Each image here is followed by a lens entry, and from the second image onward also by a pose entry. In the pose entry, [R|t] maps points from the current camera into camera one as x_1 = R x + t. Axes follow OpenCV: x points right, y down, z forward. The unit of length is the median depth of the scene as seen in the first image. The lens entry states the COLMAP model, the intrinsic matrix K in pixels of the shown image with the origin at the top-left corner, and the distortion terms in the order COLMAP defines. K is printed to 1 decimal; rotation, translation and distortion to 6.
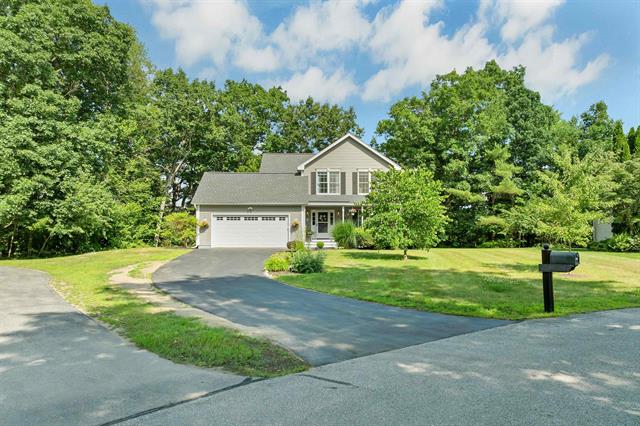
lens RADIAL K [[430.0, 0, 320.9], [0, 430.0, 228.6], [0, 0, 1]] dist [0.000149, -0.000332]
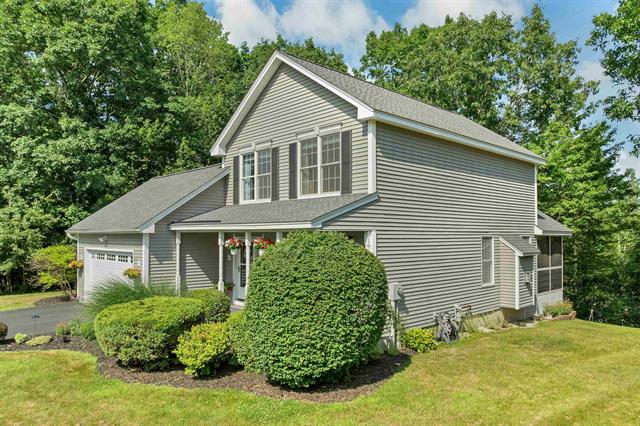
lens RADIAL K [[460.5, 0, 320.0], [0, 460.5, 213.0], [0, 0, 1]] dist [-0.002210, 0.000156]
pose [[0.654473, -0.037977, -0.755131, 0.422836], [0.007962, 0.999029, -0.043343, -0.048070], [0.756043, 0.022354, 0.654140, 0.745753]]
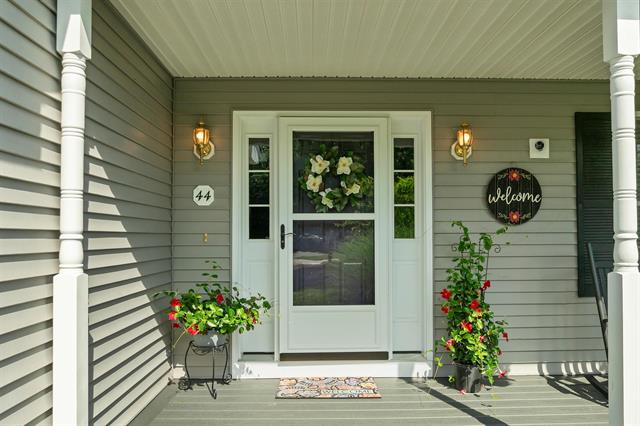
lens RADIAL K [[430.0, 0, 320.9], [0, 430.0, 228.6], [0, 0, 1]] dist [0.000149, -0.000332]
pose [[0.999398, -0.002525, -0.034607, 0.004905], [0.002237, 0.999963, -0.008363, -0.010683], [0.034627, 0.008281, 0.999366, 0.878100]]
